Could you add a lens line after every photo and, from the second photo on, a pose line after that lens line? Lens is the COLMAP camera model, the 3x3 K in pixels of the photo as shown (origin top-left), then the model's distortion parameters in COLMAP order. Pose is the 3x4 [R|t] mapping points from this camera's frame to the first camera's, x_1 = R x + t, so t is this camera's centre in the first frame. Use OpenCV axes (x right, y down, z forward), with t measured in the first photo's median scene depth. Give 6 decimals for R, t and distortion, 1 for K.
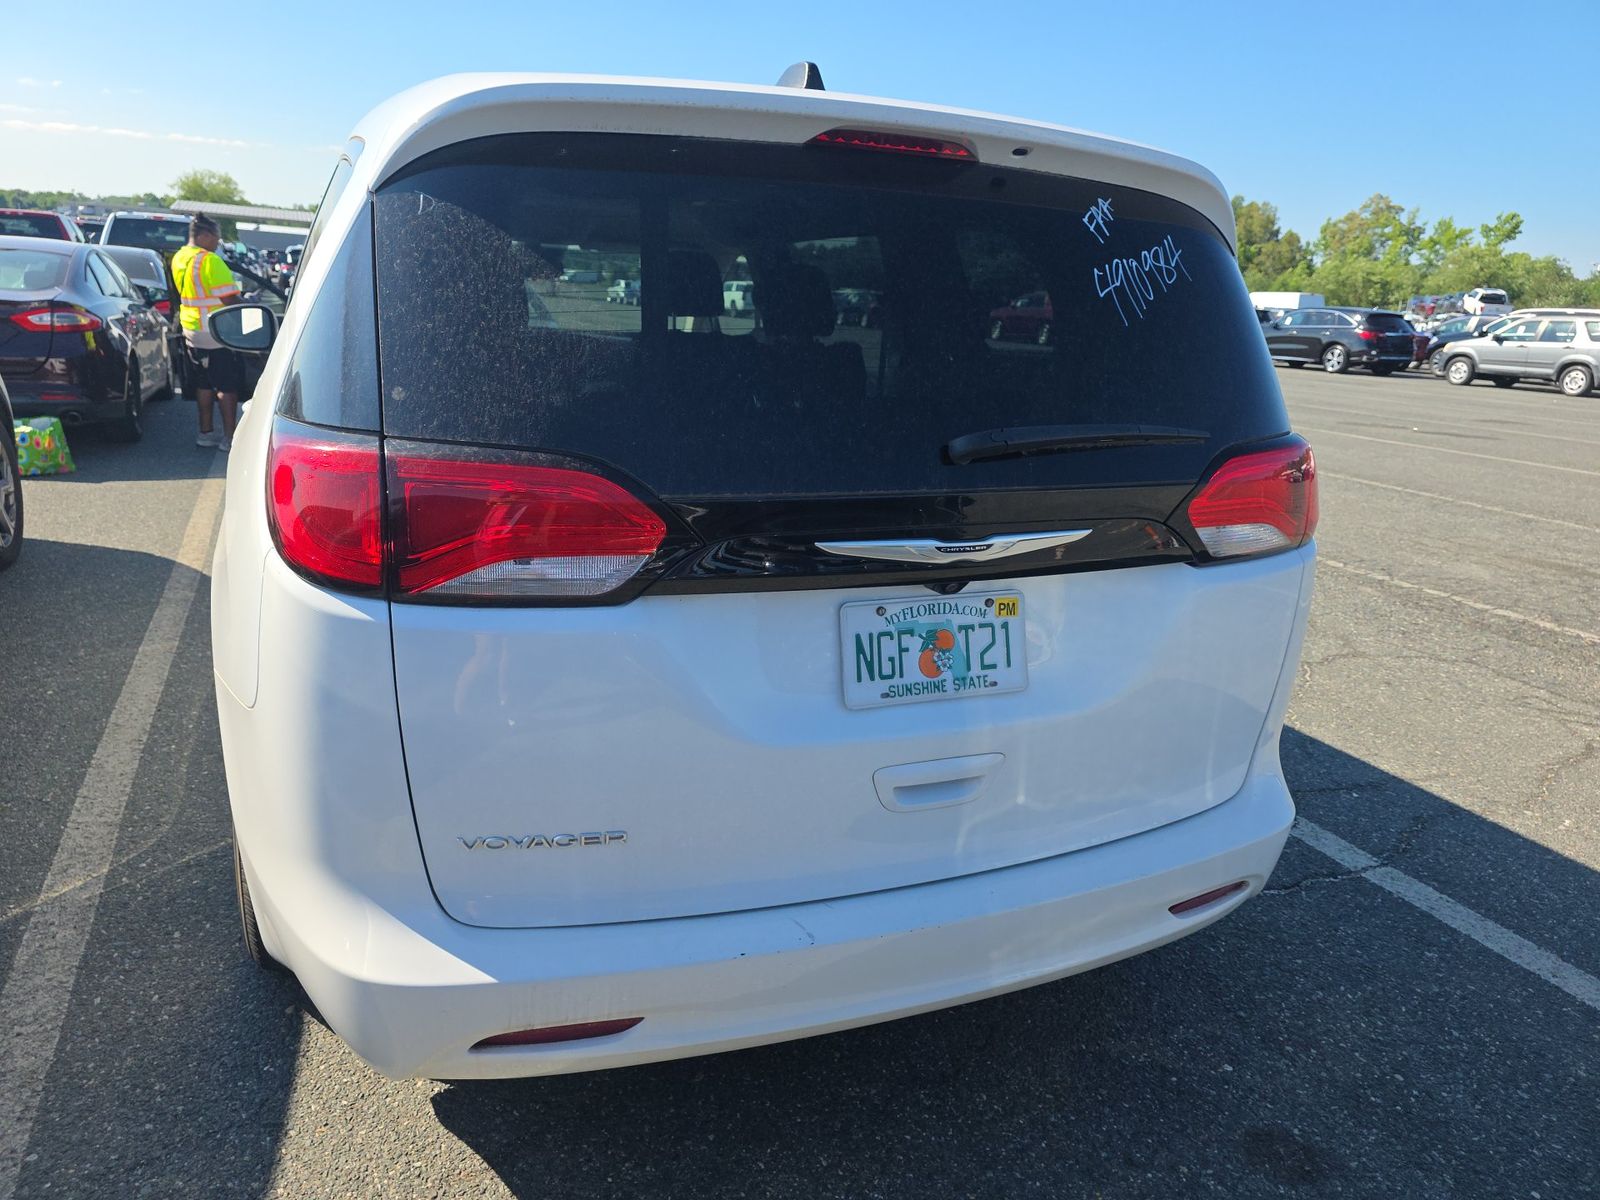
lens RADIAL K [[1016.0, 0, 789.8], [0, 1016.0, 603.2], [0, 0, 1]] dist [0.065259, -0.057324]
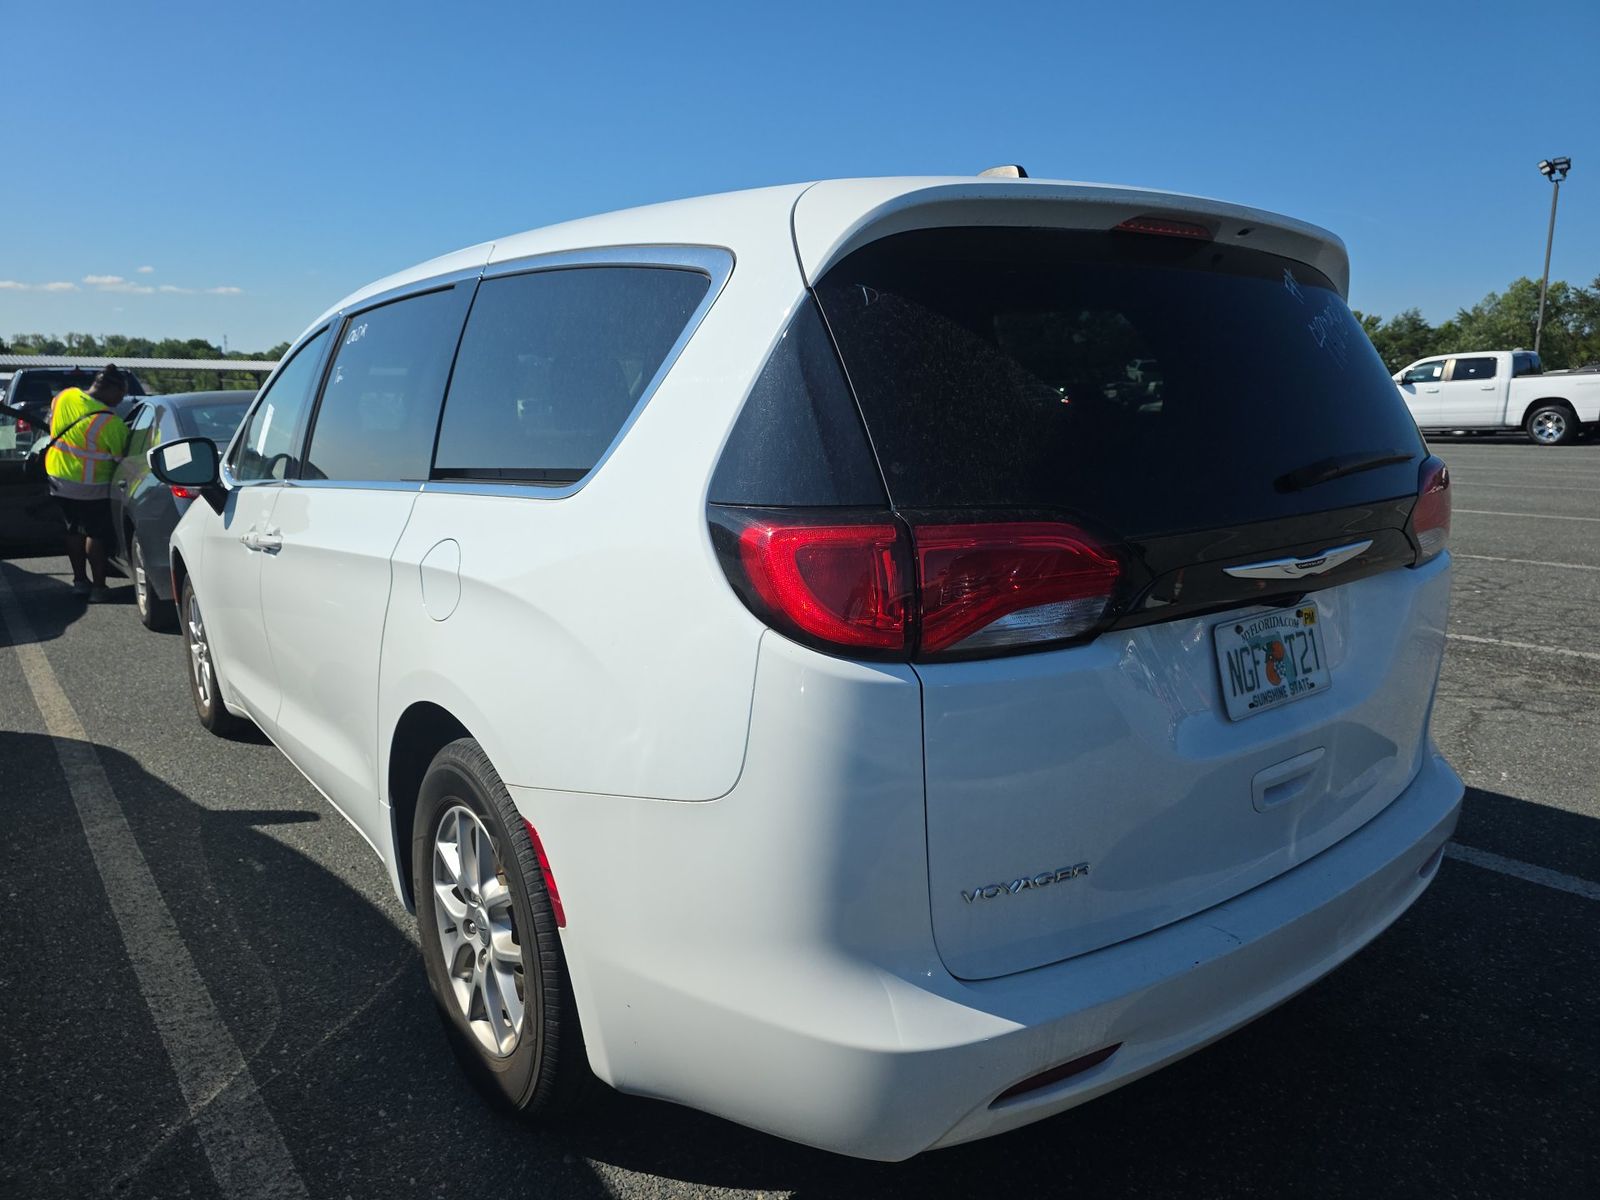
lens RADIAL K [[1016.0, 0, 789.8], [0, 1016.0, 603.2], [0, 0, 1]] dist [0.065259, -0.057324]
pose [[0.968093, -0.114022, 0.223148, -0.619063], [0.134123, 0.987965, -0.077052, 0.000118], [-0.211677, 0.104522, 0.971735, 0.013089]]
